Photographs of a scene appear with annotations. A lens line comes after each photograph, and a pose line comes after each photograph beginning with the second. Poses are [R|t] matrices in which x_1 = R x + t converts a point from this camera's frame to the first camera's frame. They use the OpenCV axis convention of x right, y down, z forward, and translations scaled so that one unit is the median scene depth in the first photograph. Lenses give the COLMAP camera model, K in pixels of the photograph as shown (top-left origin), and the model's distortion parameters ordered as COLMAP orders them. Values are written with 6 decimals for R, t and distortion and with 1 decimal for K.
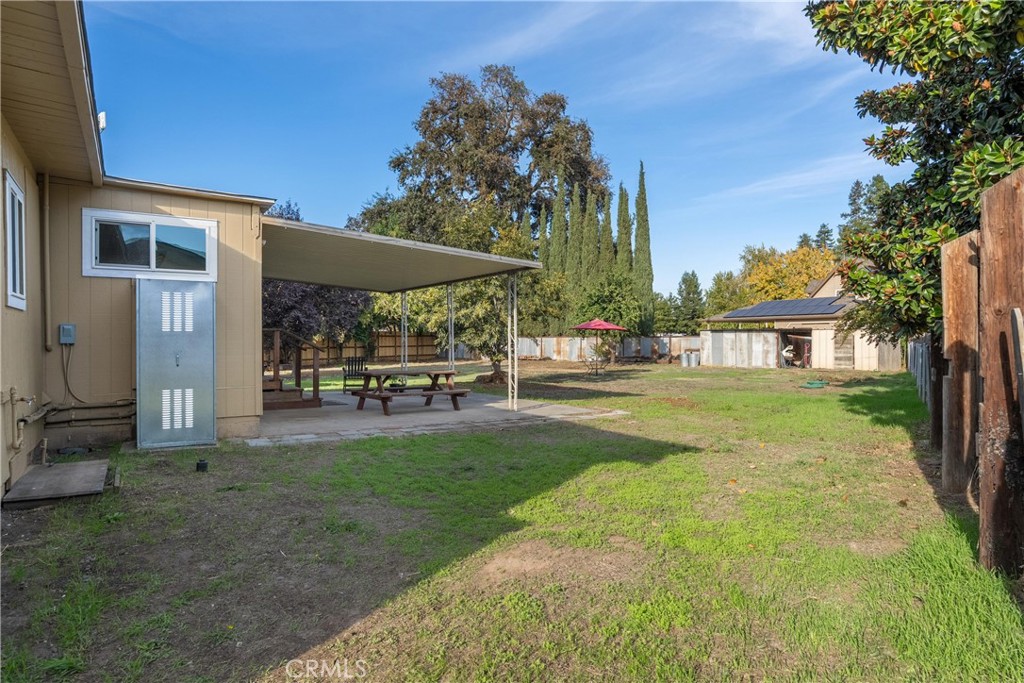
lens RADIAL K [[600.3, 0, 512.0], [0, 600.3, 360.1], [0, 0, 1]] dist [0.003481, 0.000321]
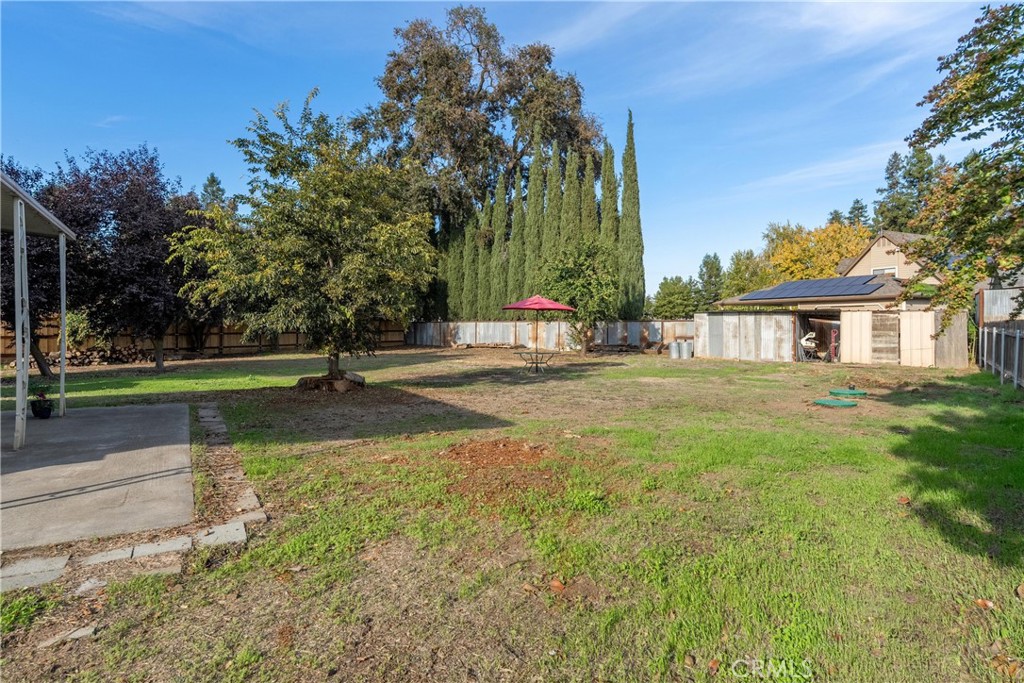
lens RADIAL K [[566.0, 0, 513.1], [0, 566.0, 339.9], [0, 0, 1]] dist [0.001161, 0.000623]
pose [[0.997706, 0.003681, -0.067591, 0.108029], [-0.004250, 0.999957, -0.008267, -0.005638], [0.067557, 0.008535, 0.997679, 0.208074]]
